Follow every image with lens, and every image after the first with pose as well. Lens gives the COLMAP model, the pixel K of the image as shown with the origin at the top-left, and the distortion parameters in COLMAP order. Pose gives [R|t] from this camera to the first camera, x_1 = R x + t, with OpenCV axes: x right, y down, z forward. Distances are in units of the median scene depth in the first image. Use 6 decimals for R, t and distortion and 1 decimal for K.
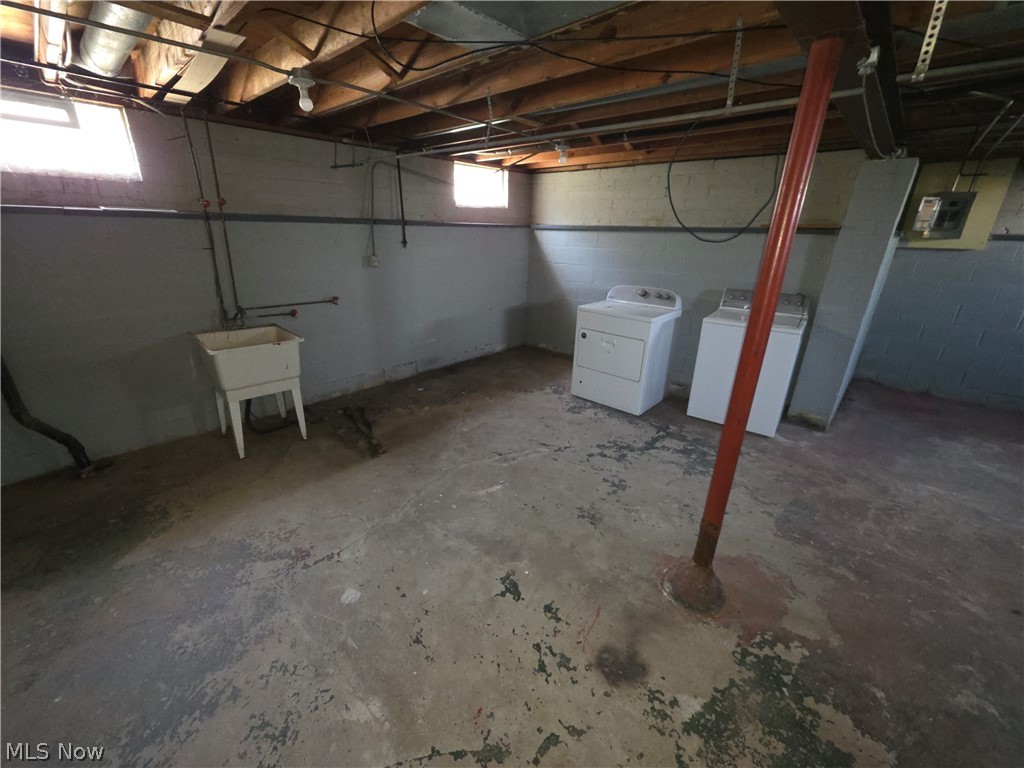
lens RADIAL K [[409.9, 0, 508.7], [0, 409.9, 380.4], [0, 0, 1]] dist [-0.001308, 0.000222]
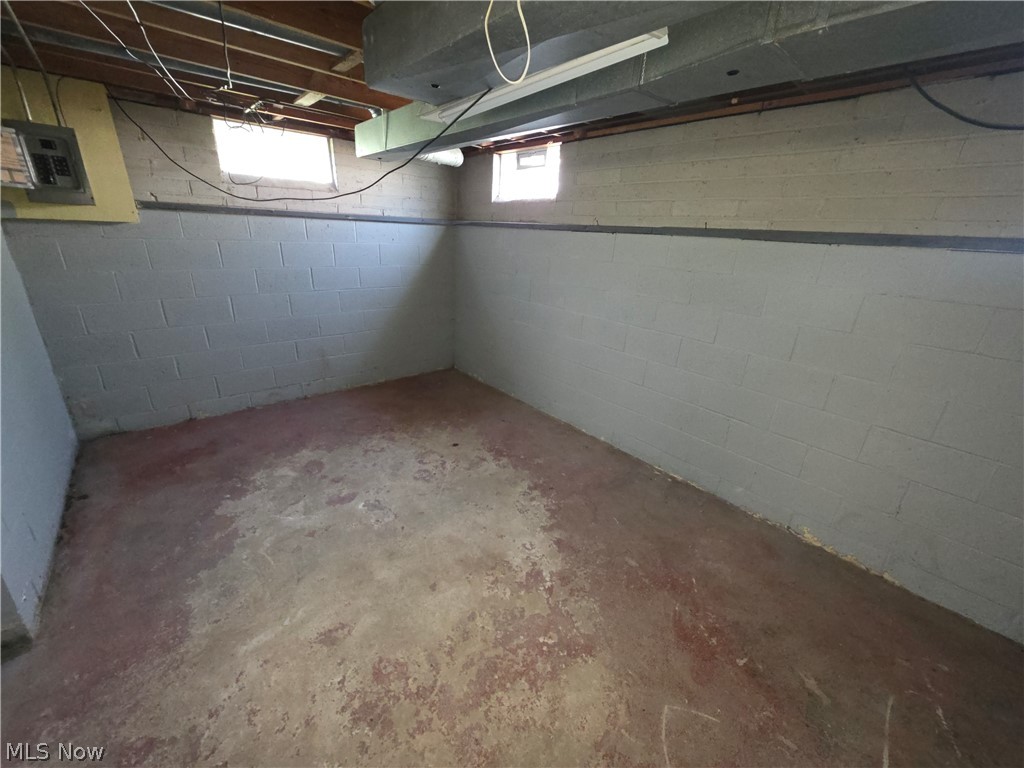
lens RADIAL K [[409.9, 0, 510.3], [0, 409.9, 384.1], [0, 0, 1]] dist [-0.001308, 0.000222]
pose [[0.102266, -0.361413, 0.926781, 0.527101], [0.307672, 0.897475, 0.316034, -0.107063], [-0.945981, 0.252825, 0.202977, 0.360924]]
